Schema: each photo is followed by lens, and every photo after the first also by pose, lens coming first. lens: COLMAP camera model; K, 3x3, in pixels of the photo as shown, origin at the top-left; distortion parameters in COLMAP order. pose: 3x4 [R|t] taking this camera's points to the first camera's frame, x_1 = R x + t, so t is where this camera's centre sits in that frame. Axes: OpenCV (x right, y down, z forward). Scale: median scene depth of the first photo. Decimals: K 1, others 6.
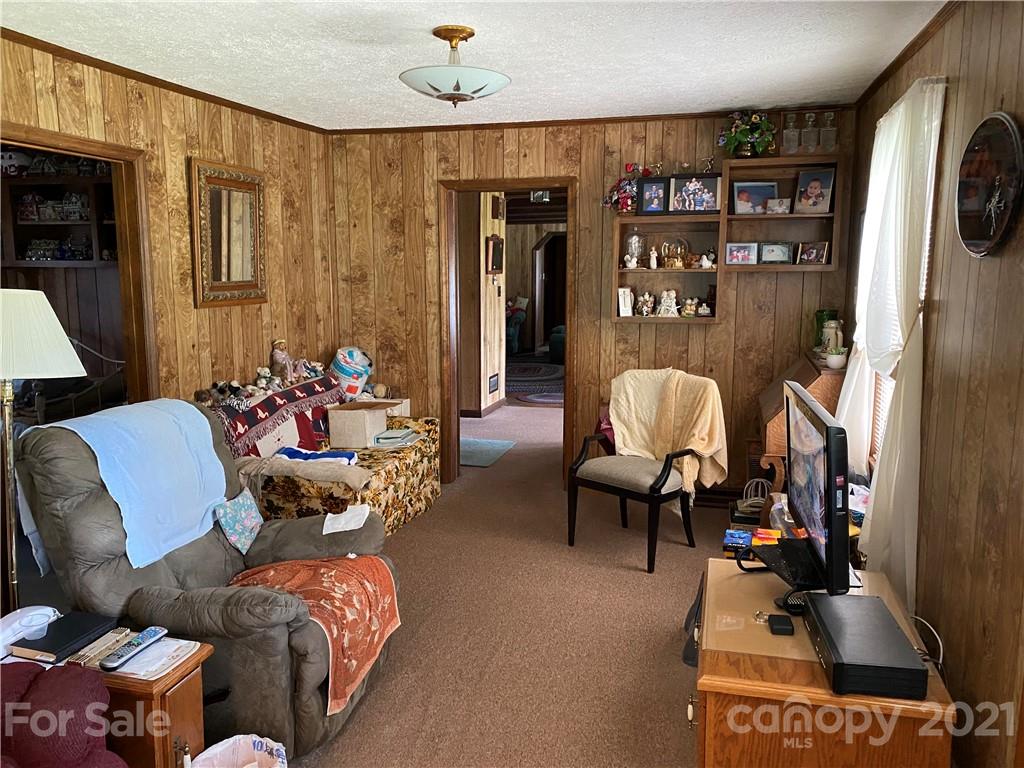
lens RADIAL K [[794.5, 0, 512.0], [0, 794.5, 386.3], [0, 0, 1]] dist [0.053795, -0.006013]
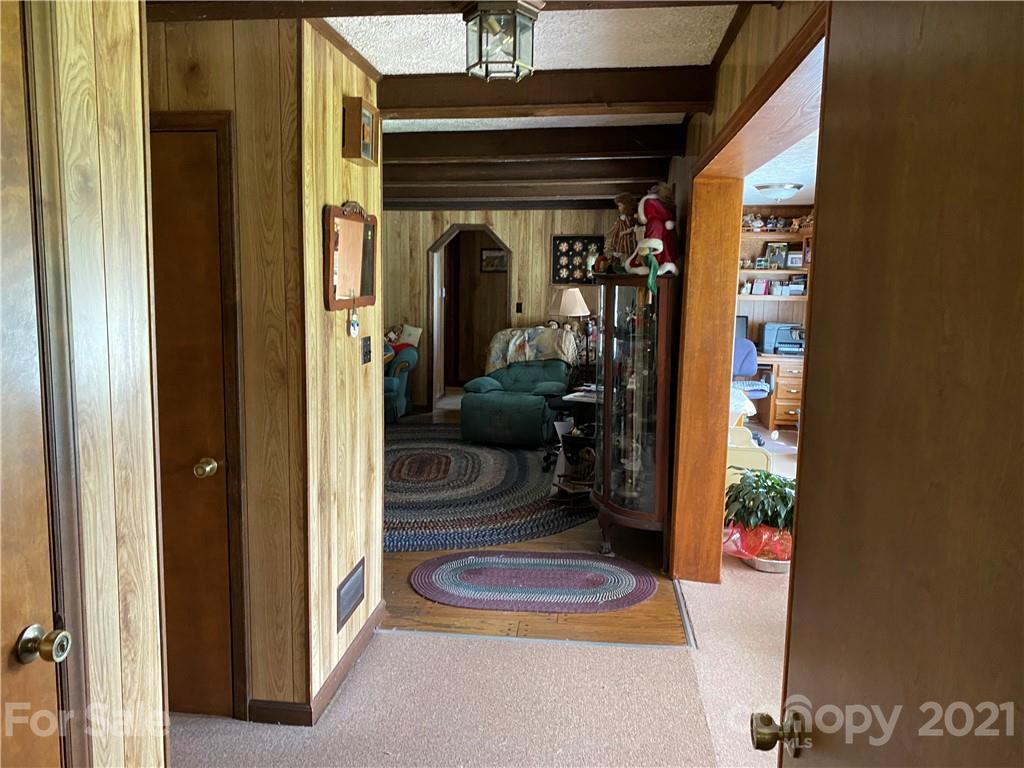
lens RADIAL K [[794.5, 0, 513.4], [0, 794.5, 381.7], [0, 0, 1]] dist [0.053795, -0.006013]
pose [[0.988844, -0.004491, 0.148887, -0.002787], [0.006445, 0.999899, -0.012642, -0.099283], [-0.148815, 0.013461, 0.988773, 0.607039]]
